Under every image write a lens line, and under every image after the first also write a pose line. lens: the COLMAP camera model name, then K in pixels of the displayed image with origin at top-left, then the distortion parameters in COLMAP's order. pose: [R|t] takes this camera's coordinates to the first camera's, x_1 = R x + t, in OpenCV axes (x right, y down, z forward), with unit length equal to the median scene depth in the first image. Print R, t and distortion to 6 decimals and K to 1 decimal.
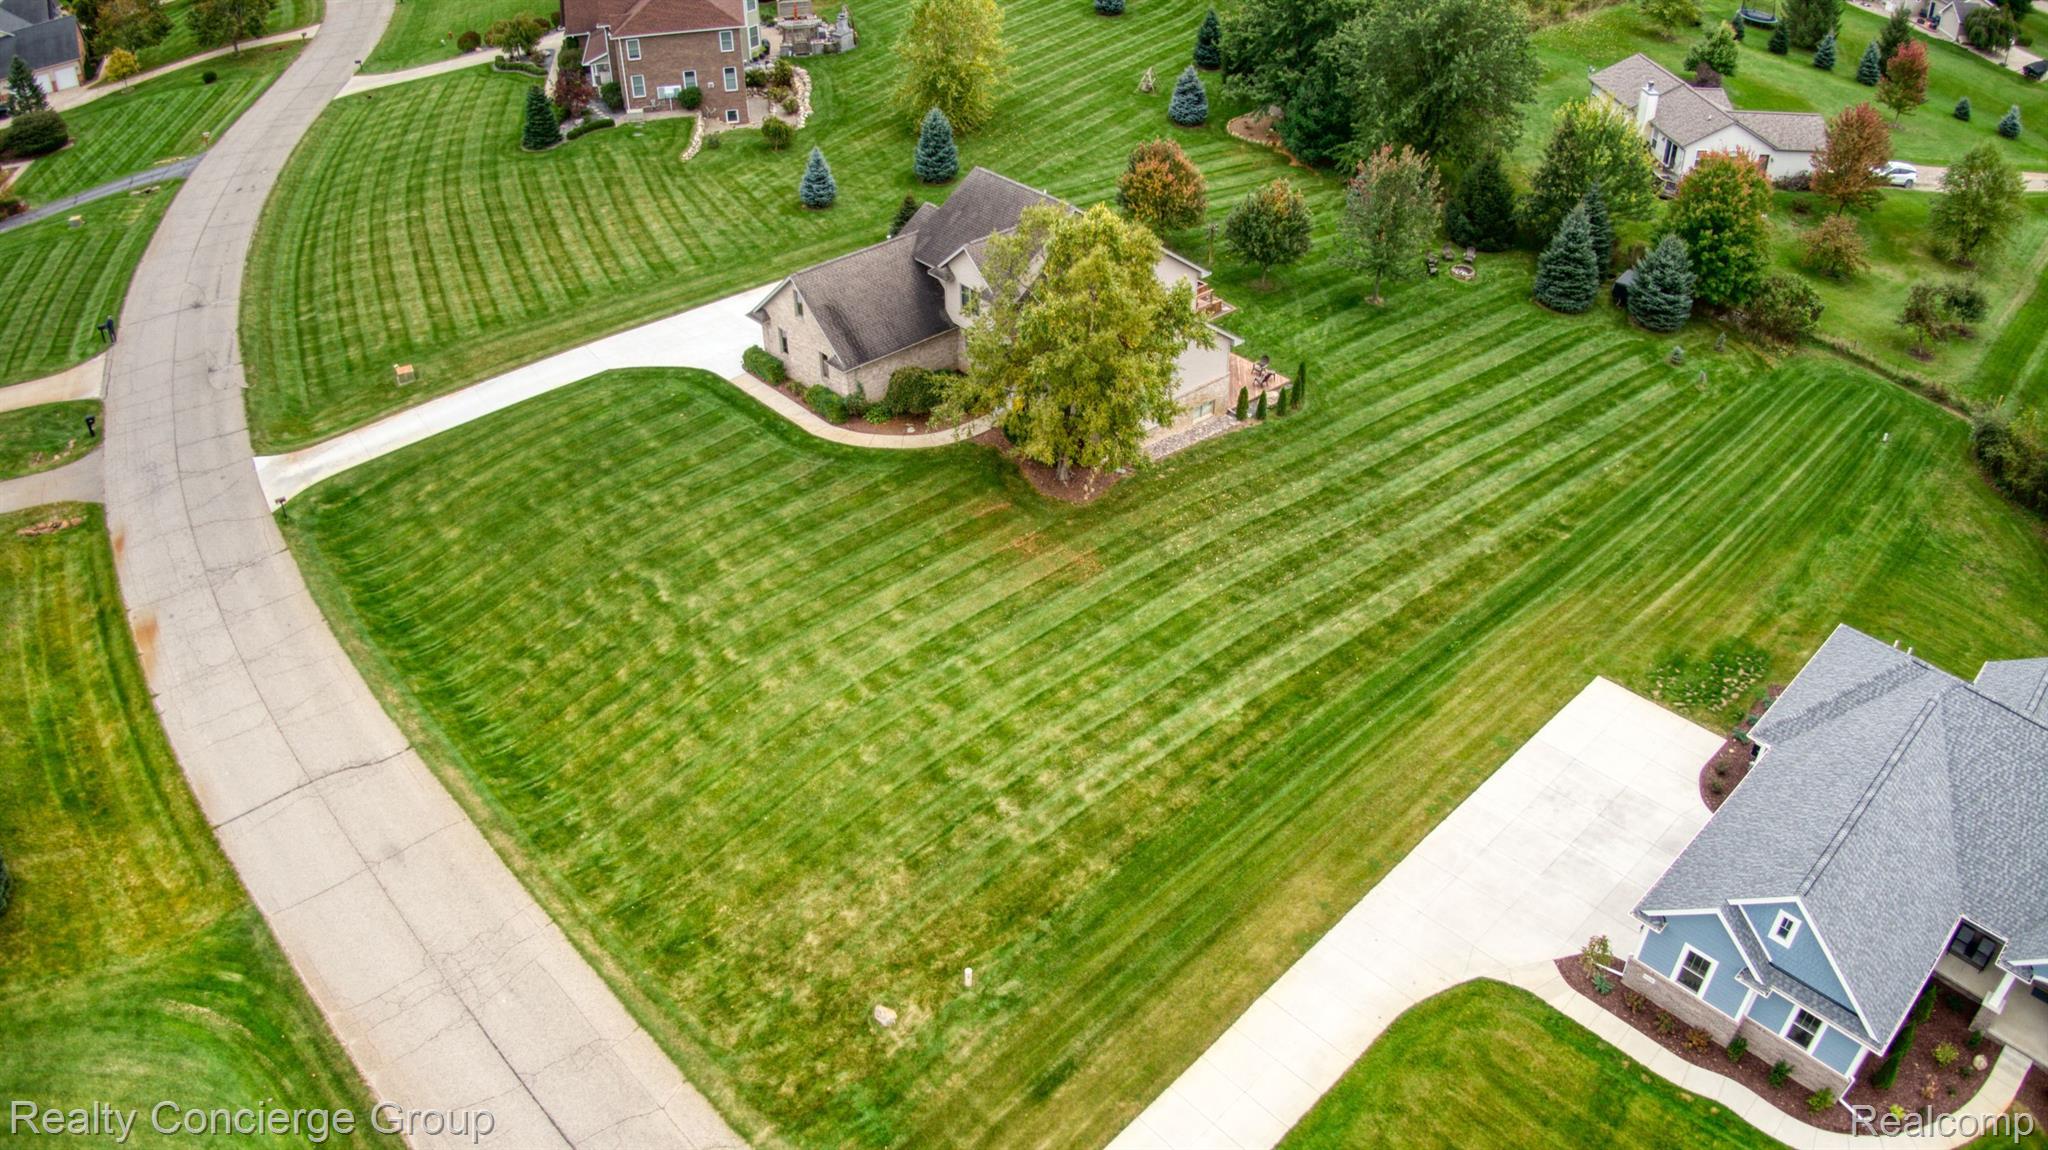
lens RADIAL K [[1501.2, 0, 1016.9], [0, 1501.2, 579.5], [0, 0, 1]] dist [-0.166417, -0.025460]
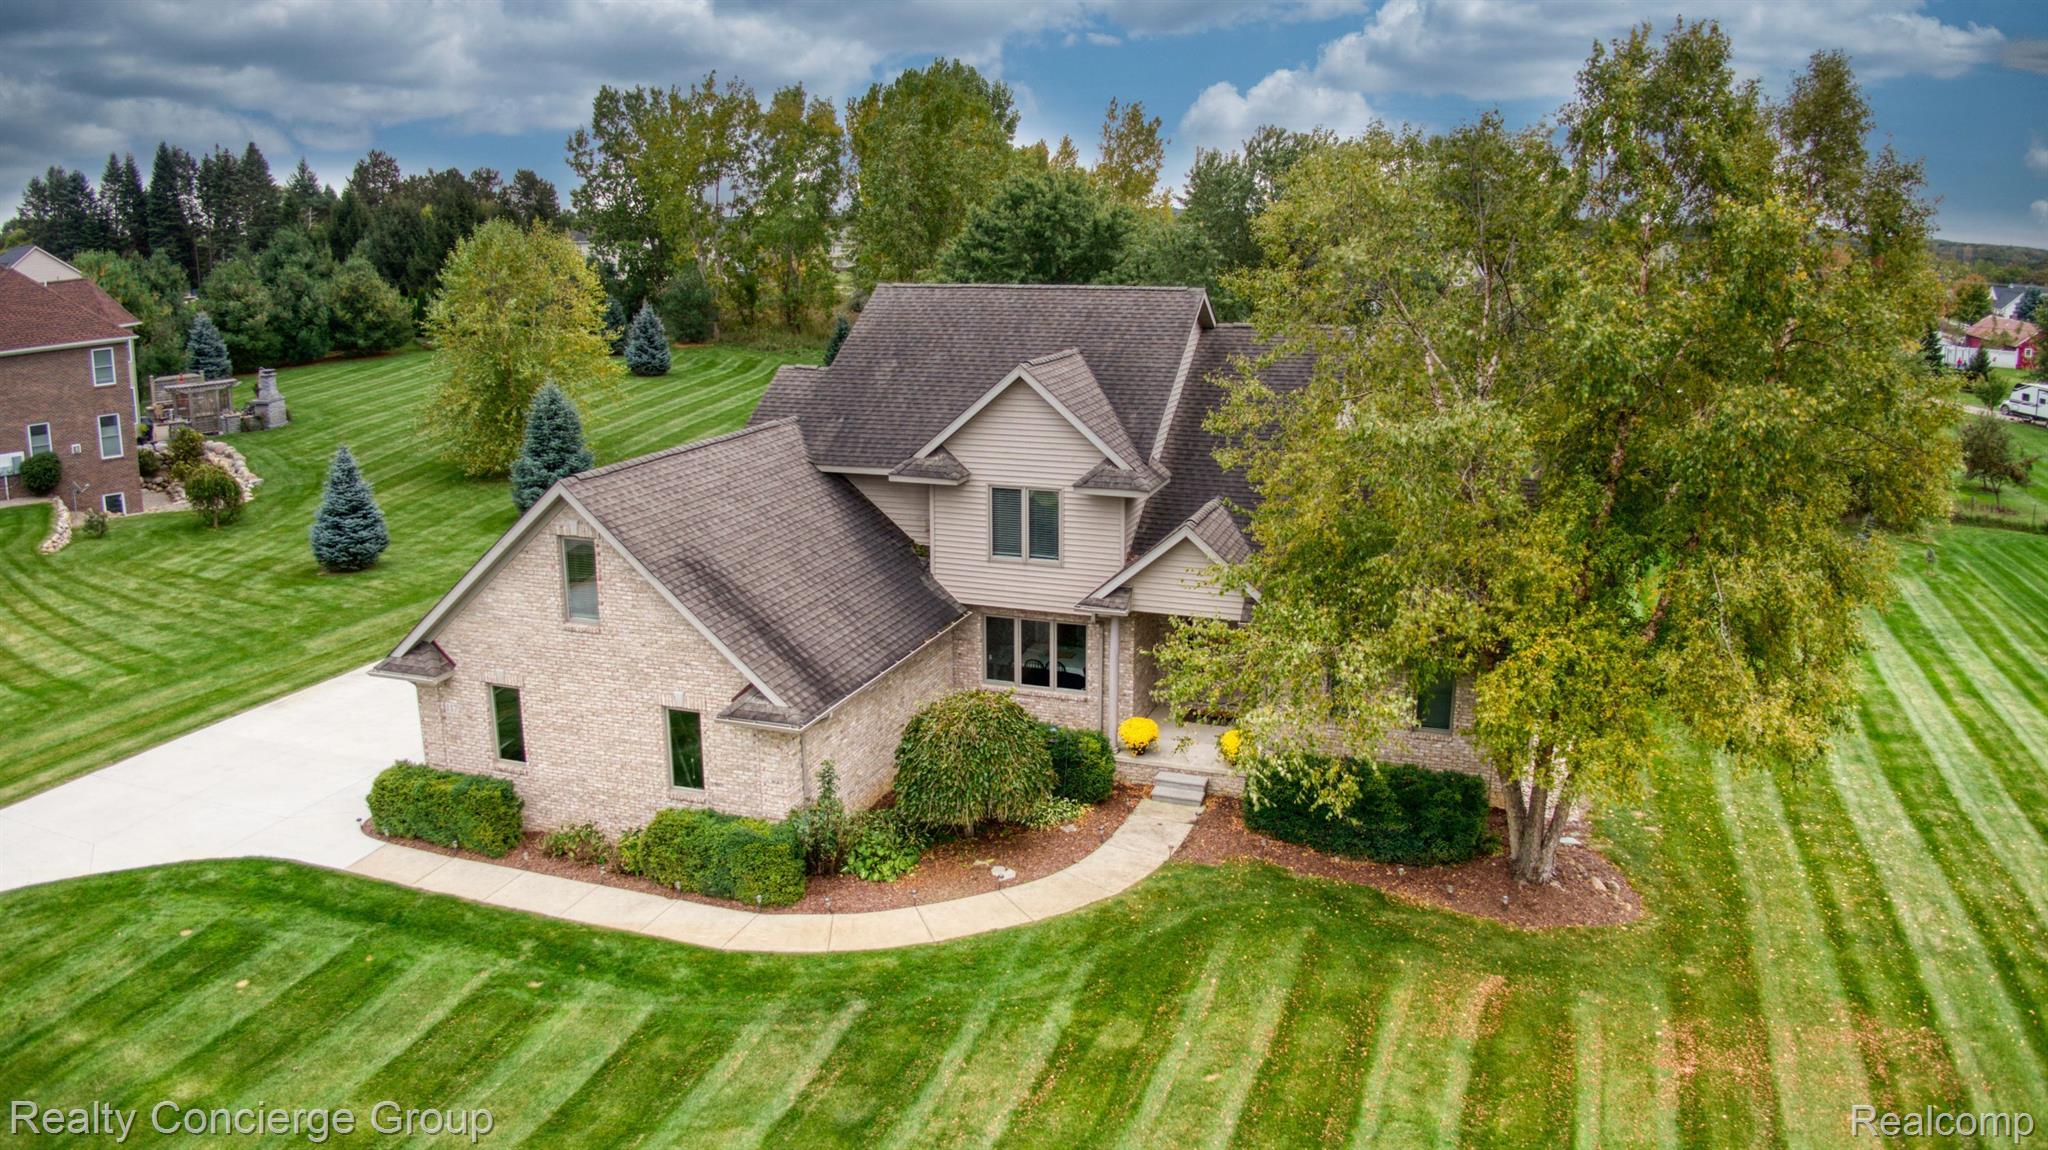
lens RADIAL K [[1501.2, 0, 1031.2], [0, 1501.2, 568.6], [0, 0, 1]] dist [-0.166417, -0.025460]
pose [[0.878414, -0.112550, 0.464458, -0.198283], [0.278275, 0.910576, -0.305637, -0.054856], [-0.388525, 0.397723, 0.831182, 0.644783]]
